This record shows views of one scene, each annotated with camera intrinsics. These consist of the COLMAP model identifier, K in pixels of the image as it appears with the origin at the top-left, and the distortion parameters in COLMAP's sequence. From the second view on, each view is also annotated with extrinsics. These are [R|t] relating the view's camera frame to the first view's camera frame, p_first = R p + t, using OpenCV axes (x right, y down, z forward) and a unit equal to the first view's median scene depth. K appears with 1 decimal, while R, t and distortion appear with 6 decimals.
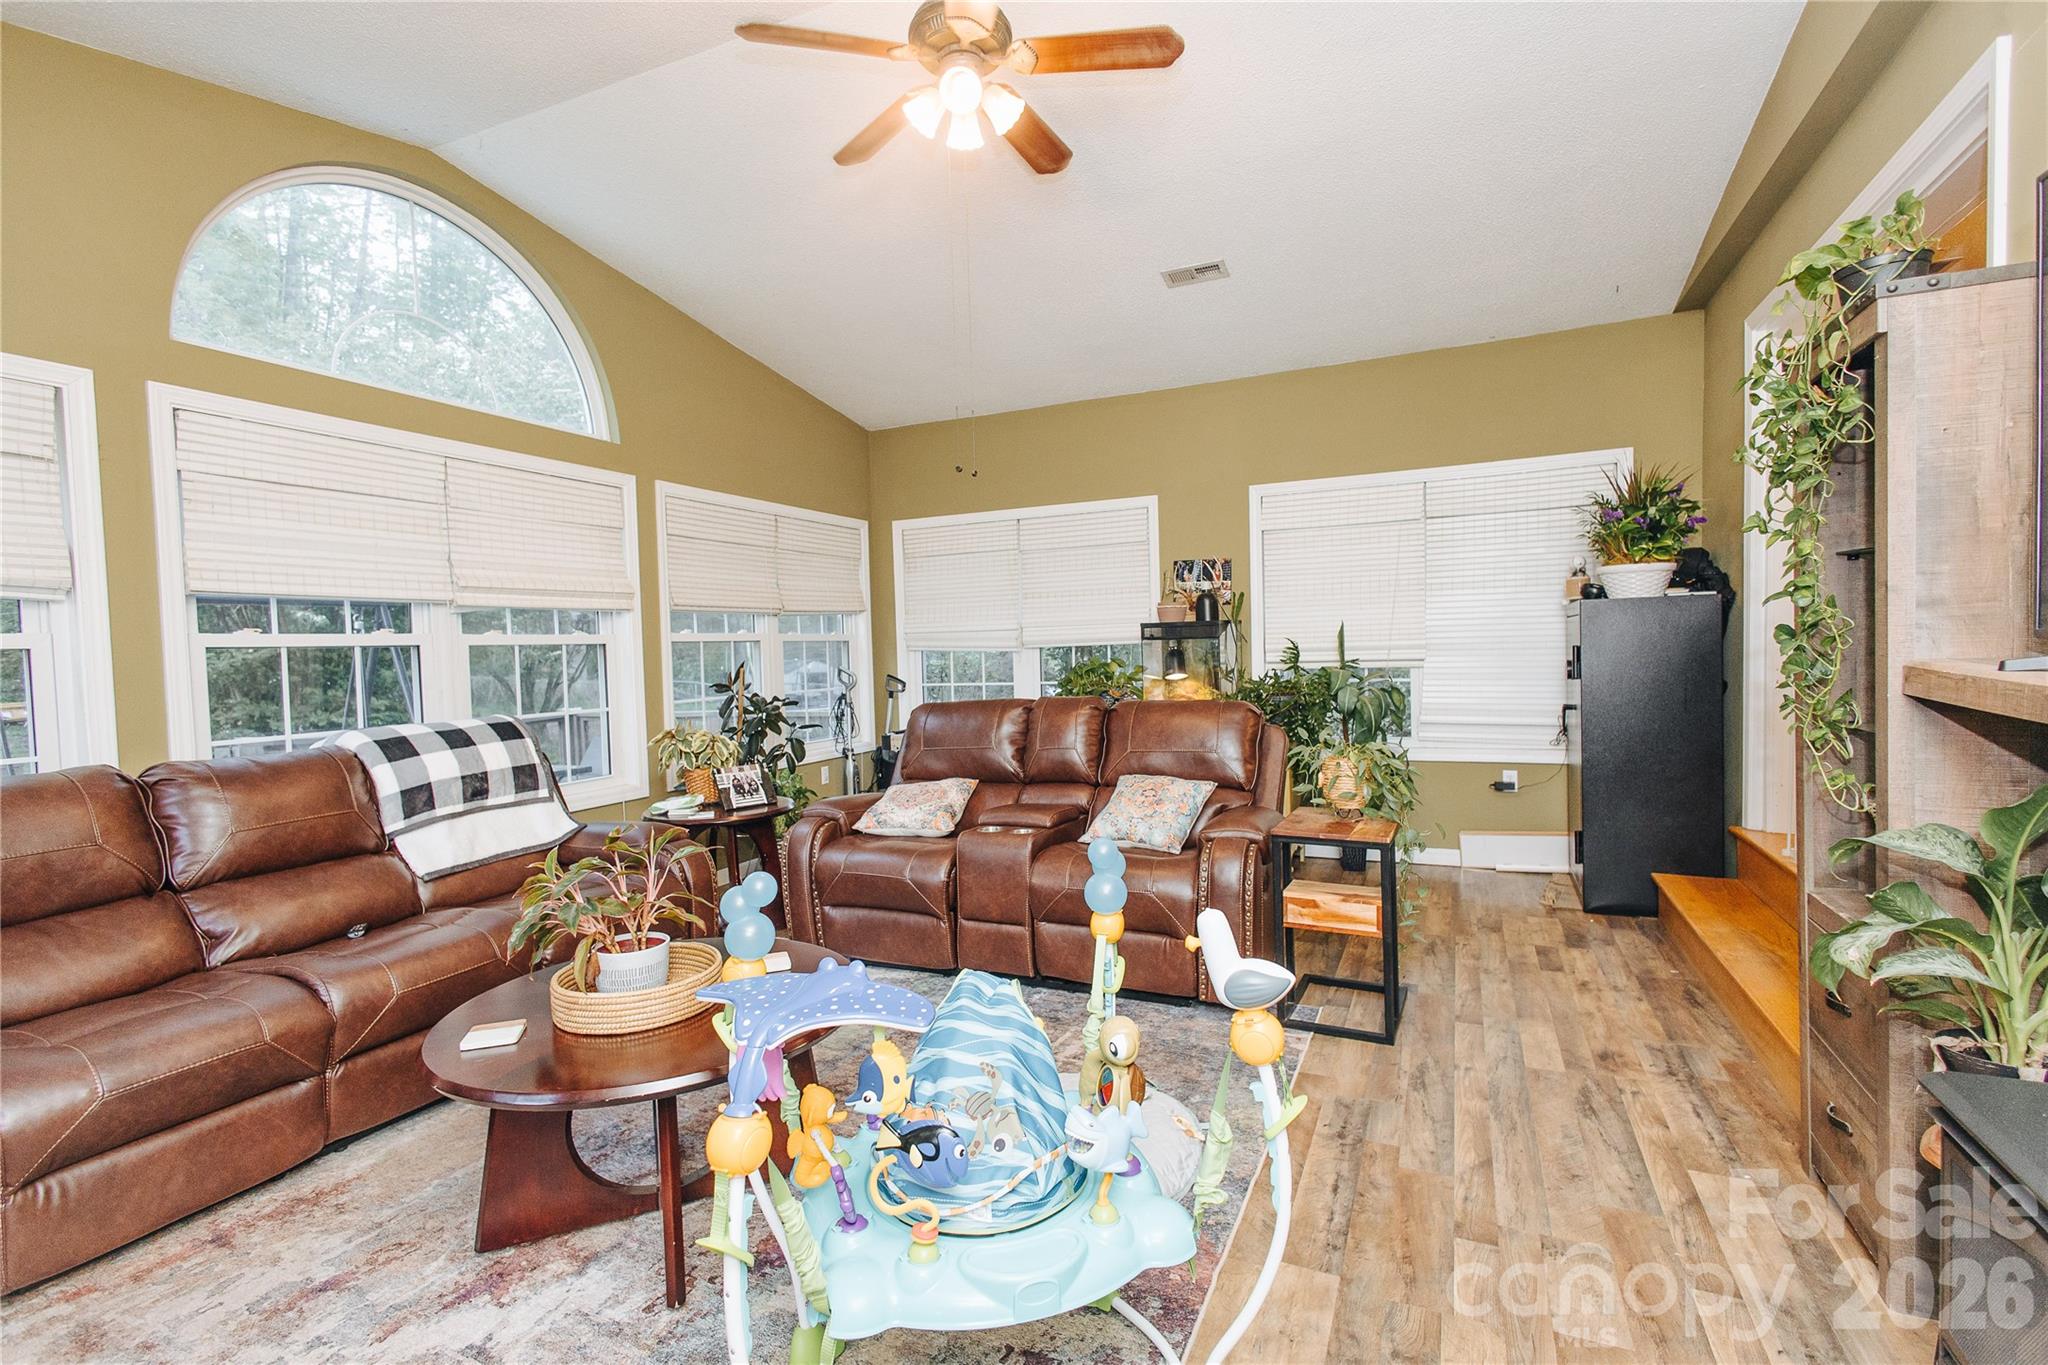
lens RADIAL K [[935.2, 0, 1029.3], [0, 935.2, 676.3], [0, 0, 1]] dist [0.008463, 0.000185]
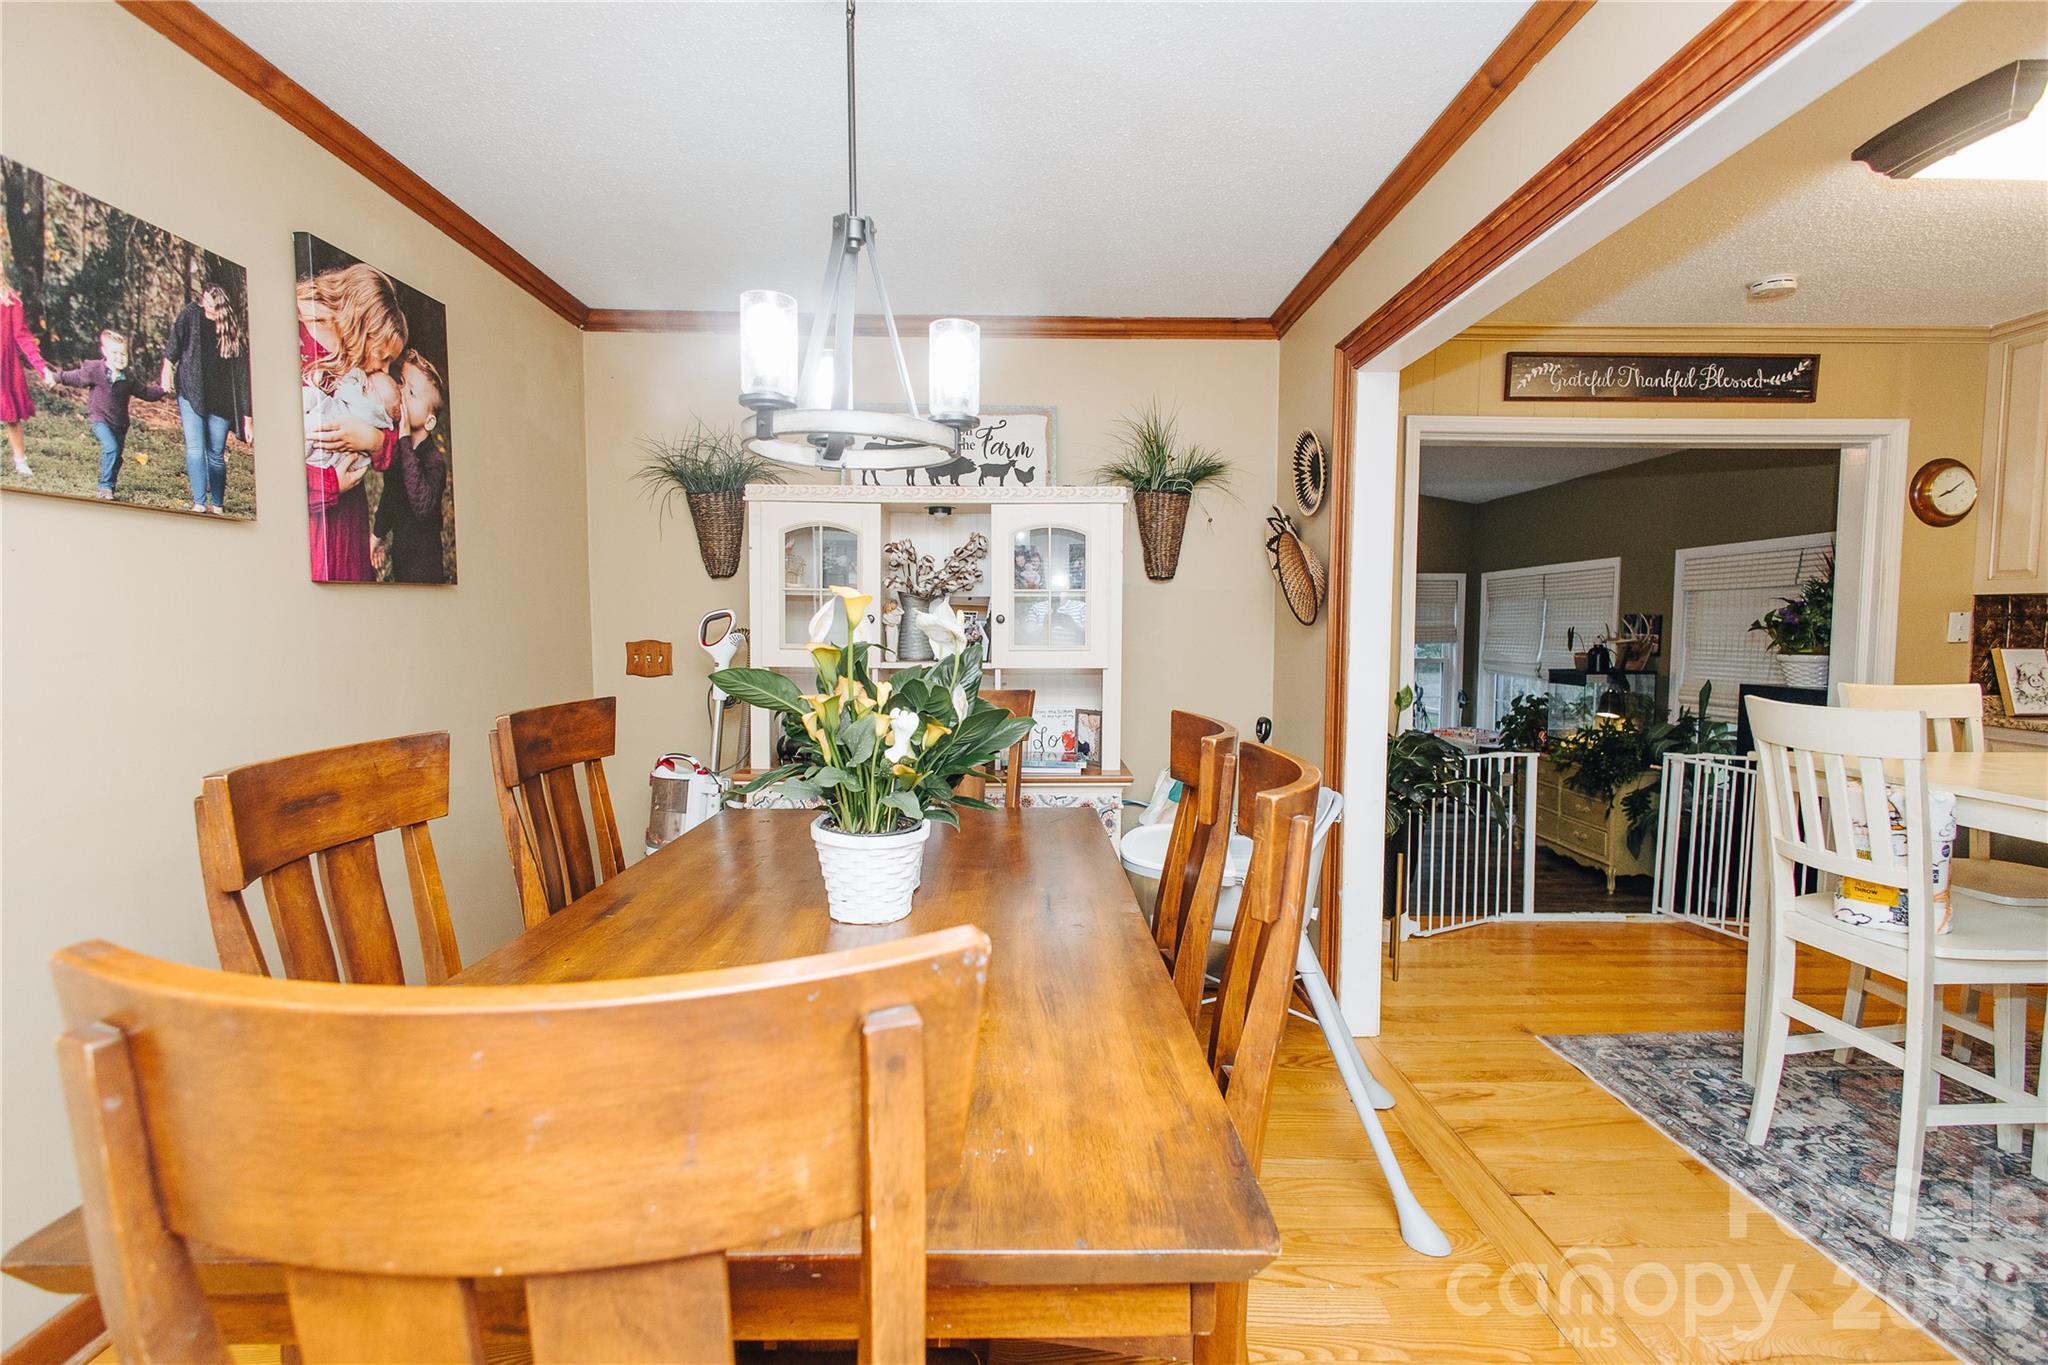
lens RADIAL K [[935.1, 0, 1024.0], [0, 935.1, 682.5], [0, 0, 1]] dist [0.011014, -0.005942]
pose [[0.435921, 0.085027, -0.895959, 1.403877], [-0.045746, 0.996334, 0.072295, -0.146331], [0.898822, 0.009471, 0.438212, -0.259348]]
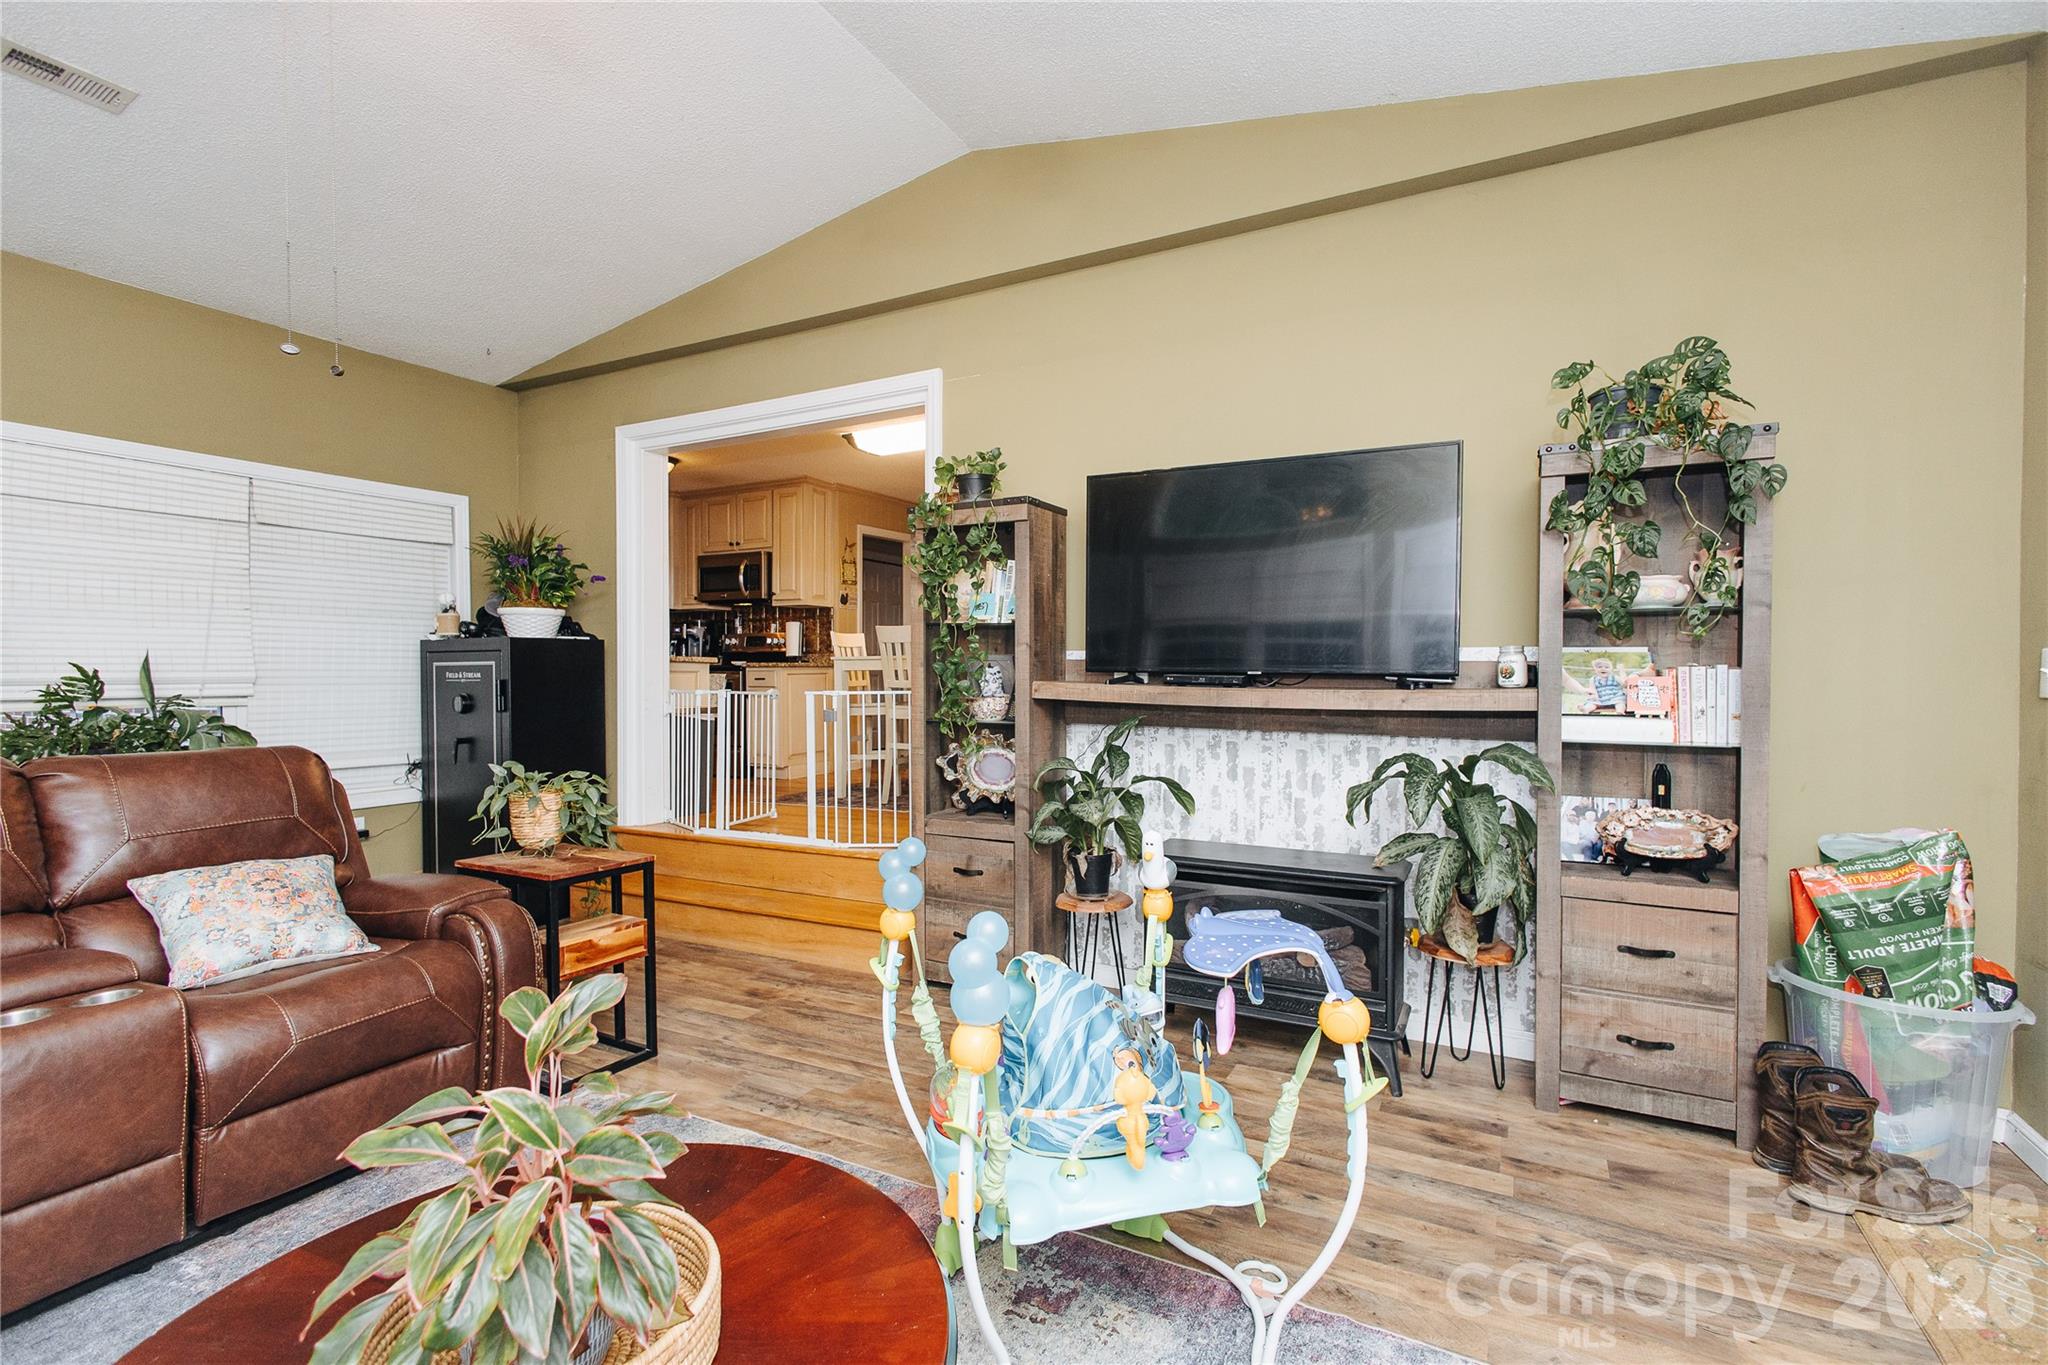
lens RADIAL K [[935.2, 0, 1029.3], [0, 935.2, 676.3], [0, 0, 1]] dist [0.008463, 0.000185]
pose [[0.054045, 0.026914, 0.998176, -0.496161], [0.034339, 0.998995, -0.028795, 0.015570], [-0.997948, 0.035832, 0.053066, 0.408031]]
